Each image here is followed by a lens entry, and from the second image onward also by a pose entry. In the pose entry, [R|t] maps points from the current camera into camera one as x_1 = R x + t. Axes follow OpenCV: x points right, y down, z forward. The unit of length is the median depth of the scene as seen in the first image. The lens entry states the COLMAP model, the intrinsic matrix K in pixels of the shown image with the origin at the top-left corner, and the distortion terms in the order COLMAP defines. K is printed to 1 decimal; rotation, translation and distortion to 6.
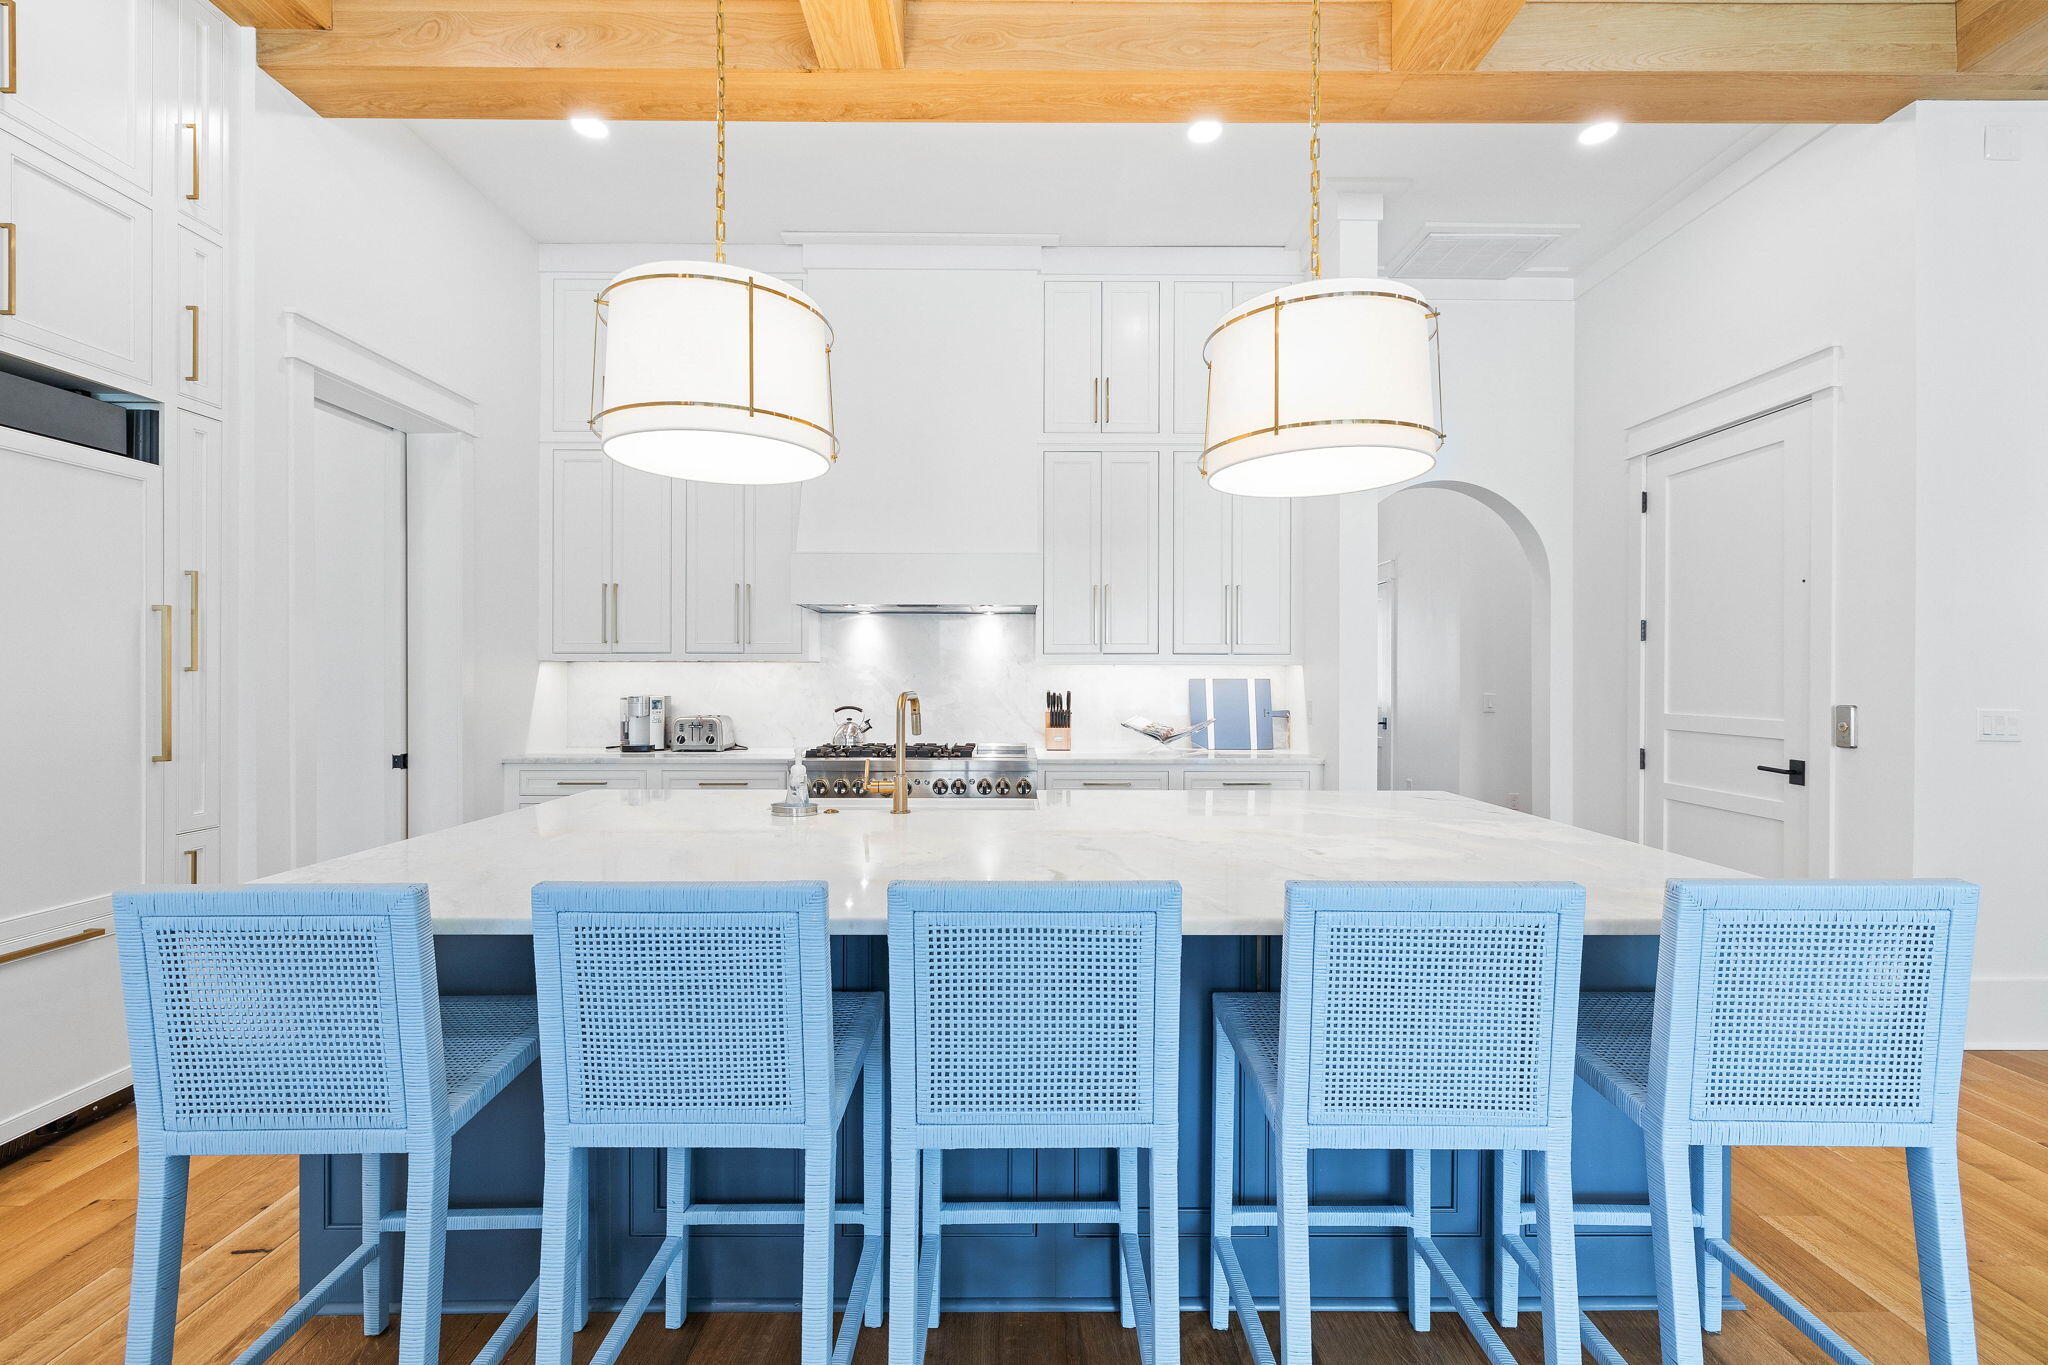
lens RADIAL K [[860.4, 0, 1017.9], [0, 860.4, 674.7], [0, 0, 1]] dist [-0.001726, -0.000079]
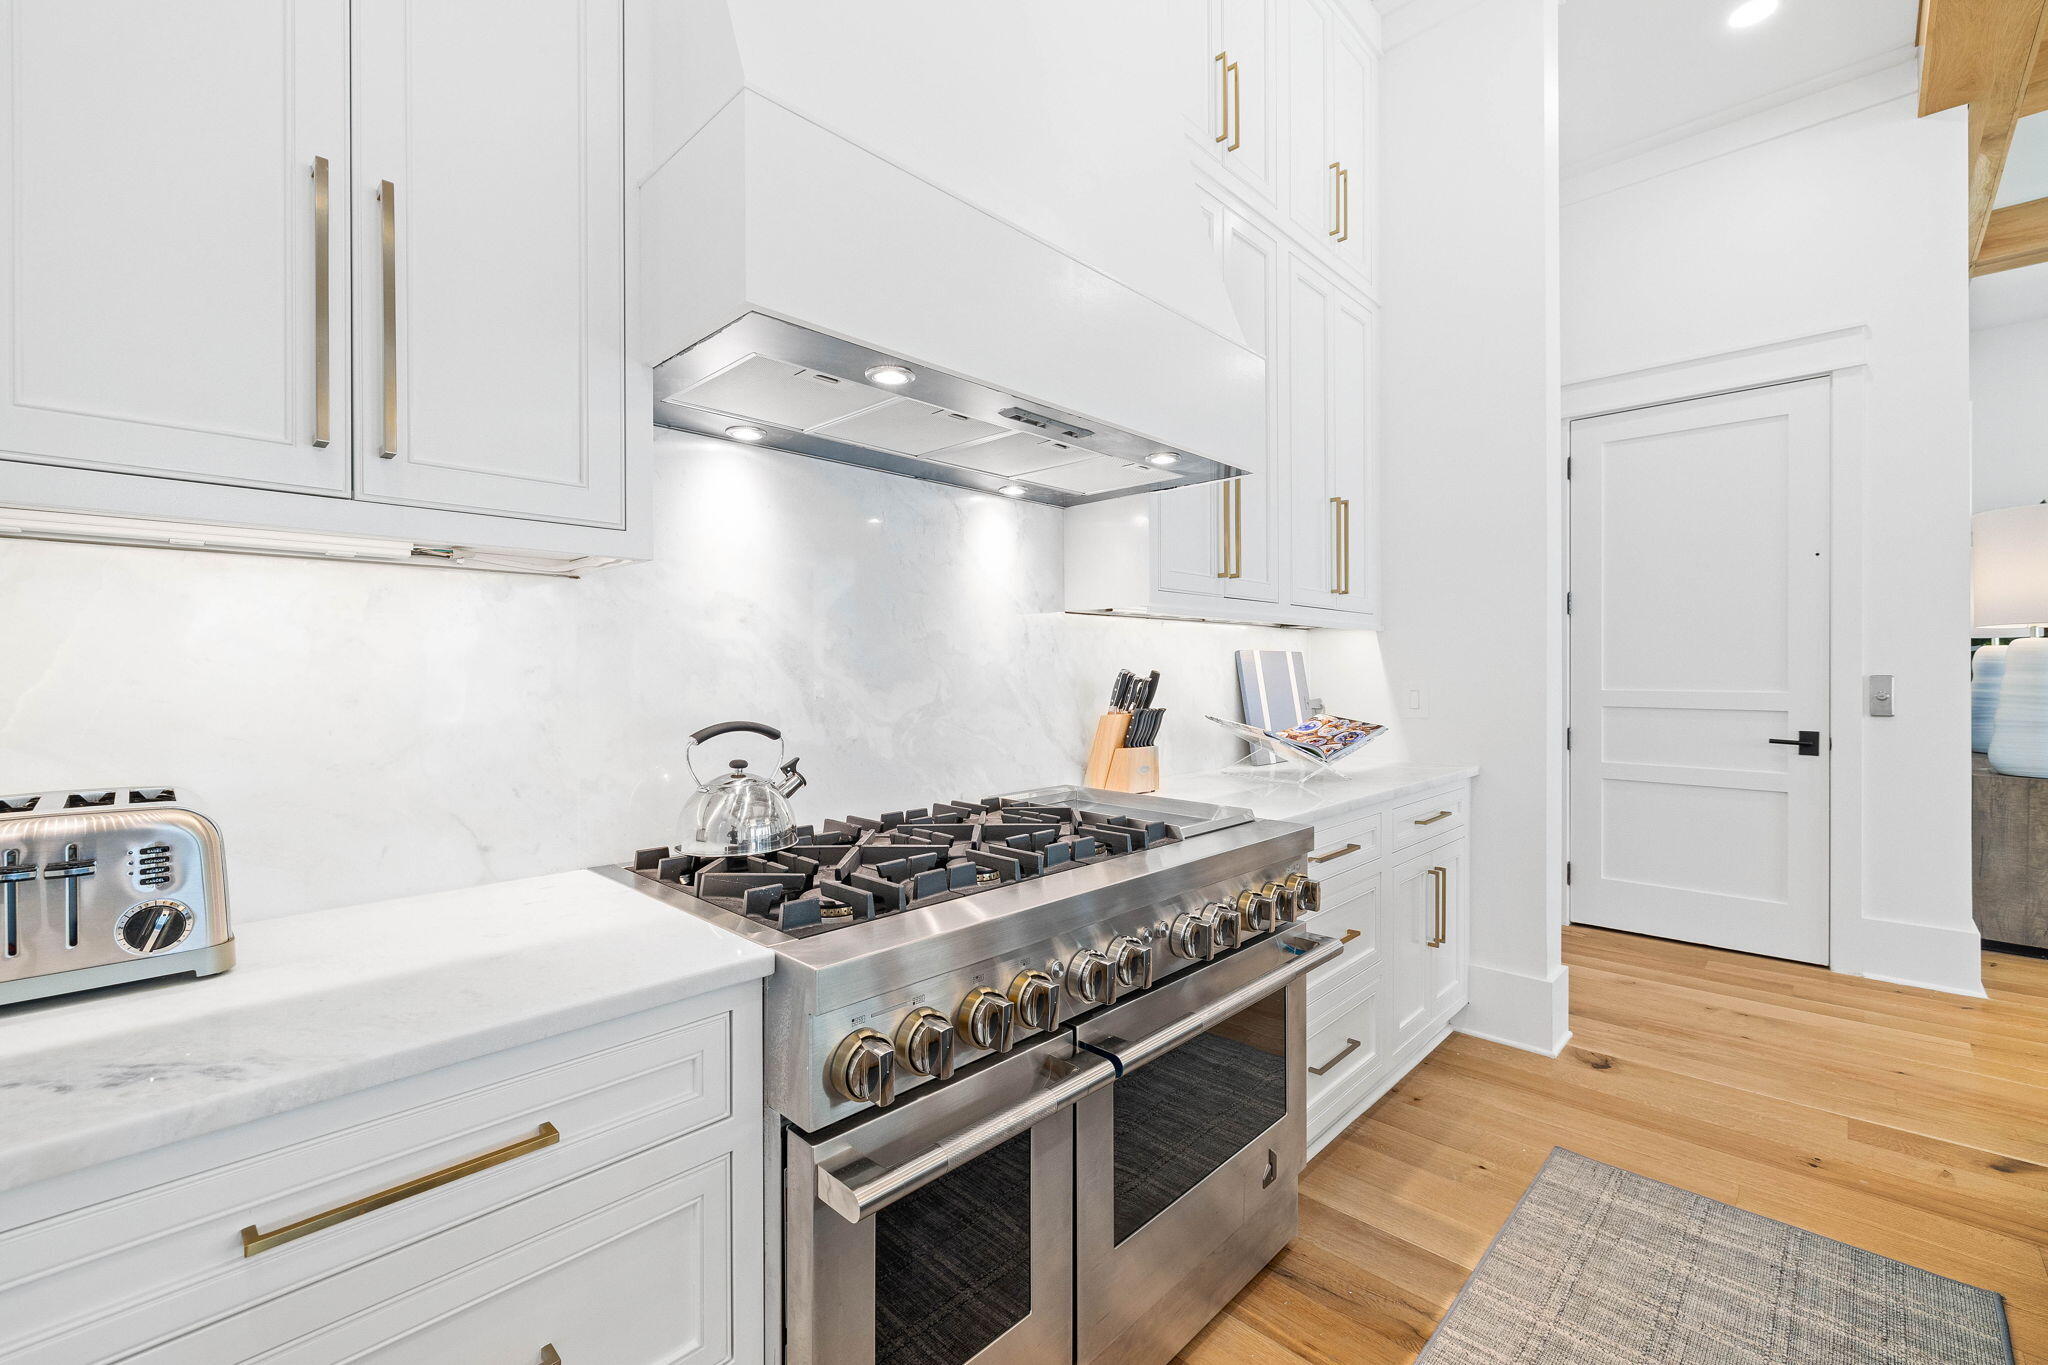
lens RADIAL K [[860.4, 0, 1004.8], [0, 860.4, 674.9], [0, 0, 1]] dist [-0.001726, -0.000079]
pose [[0.697881, -0.006788, 0.716181, -0.361216], [0.002208, 0.999971, 0.007326, 0.017655], [-0.716210, -0.003531, 0.697876, 0.727530]]
